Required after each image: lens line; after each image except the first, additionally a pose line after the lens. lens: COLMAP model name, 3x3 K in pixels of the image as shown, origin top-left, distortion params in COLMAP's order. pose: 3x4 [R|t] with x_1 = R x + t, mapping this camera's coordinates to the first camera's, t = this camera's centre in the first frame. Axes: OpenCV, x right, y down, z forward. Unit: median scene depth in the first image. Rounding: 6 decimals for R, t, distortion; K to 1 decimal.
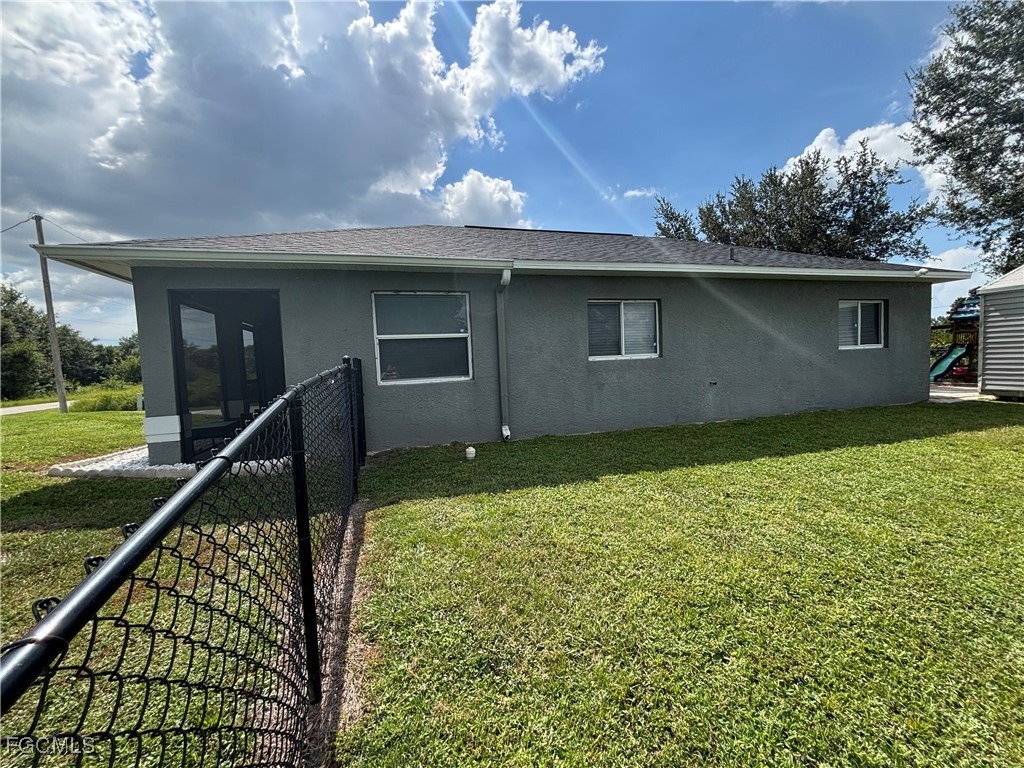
lens RADIAL K [[416.7, 0, 511.0], [0, 416.7, 383.5], [0, 0, 1]] dist [0.012745, 0.000155]
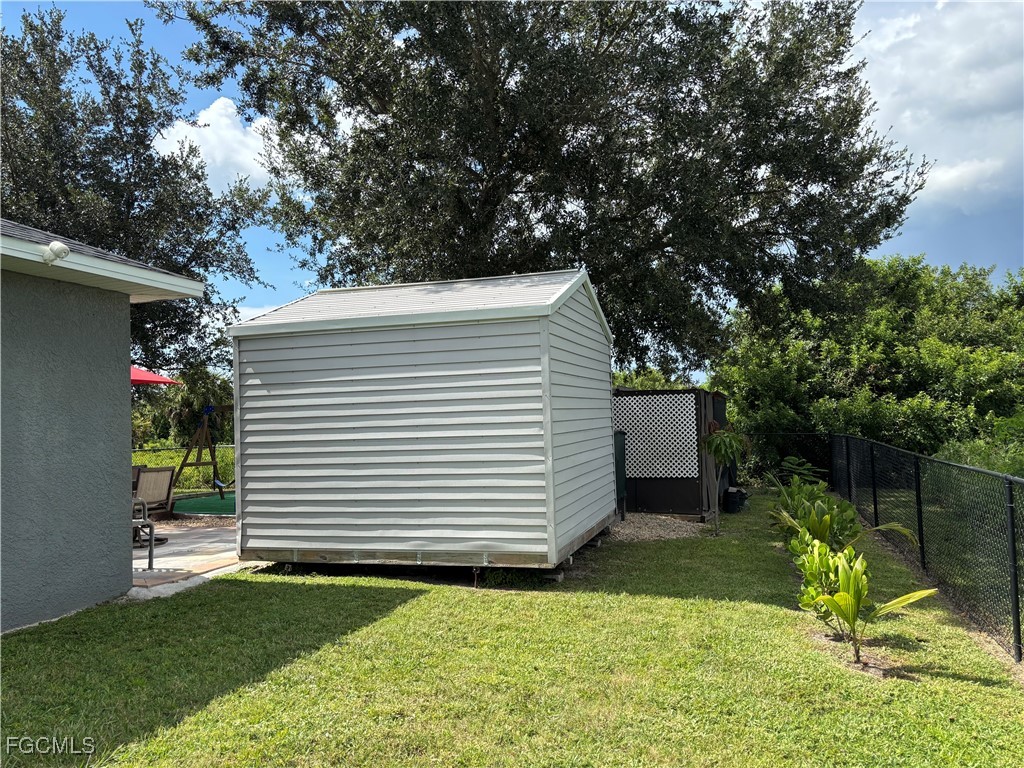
lens RADIAL K [[790.1, 0, 512.0], [0, 790.1, 384.0], [0, 0, 1]] dist [-0.004145, 0.055327]
pose [[0.563432, 0.059316, 0.824030, 0.430939], [0.060046, 0.991841, -0.112452, -0.035053], [-0.823978, 0.112839, 0.555273, 0.214007]]
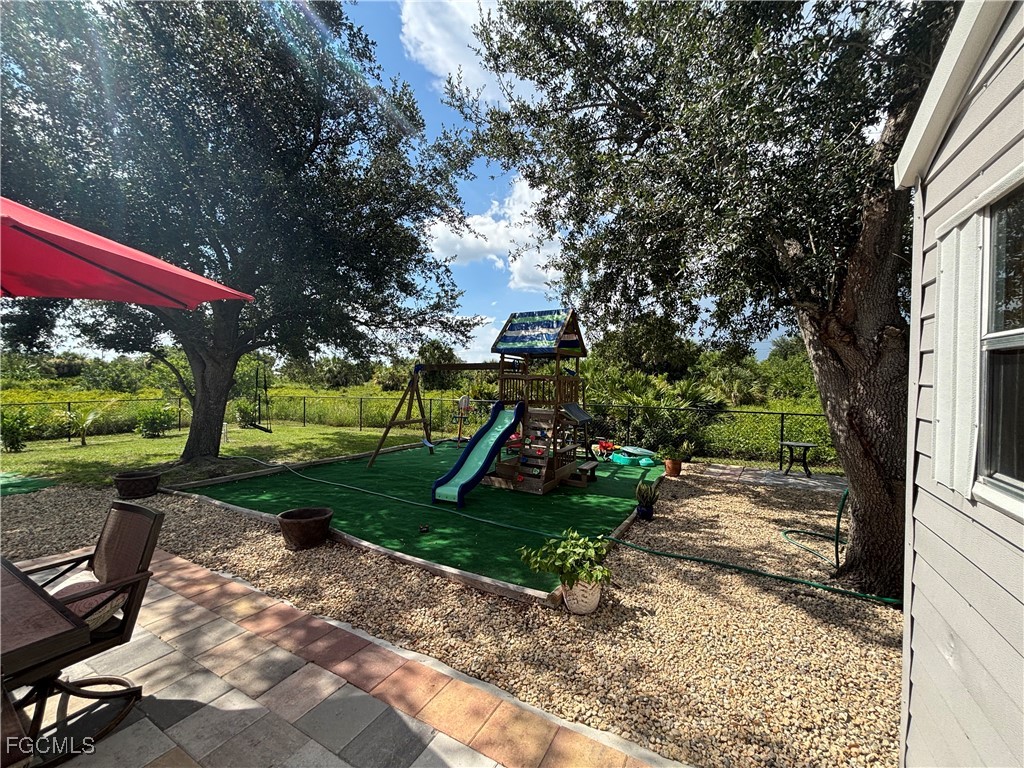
lens RADIAL K [[416.7, 0, 511.0], [0, 416.7, 383.5], [0, 0, 1]] dist [0.012745, 0.000155]
pose [[0.732215, 0.049446, 0.679277, 0.920971], [-0.004762, 0.997708, -0.067493, -0.104827], [-0.681057, 0.046185, 0.730772, 0.808548]]
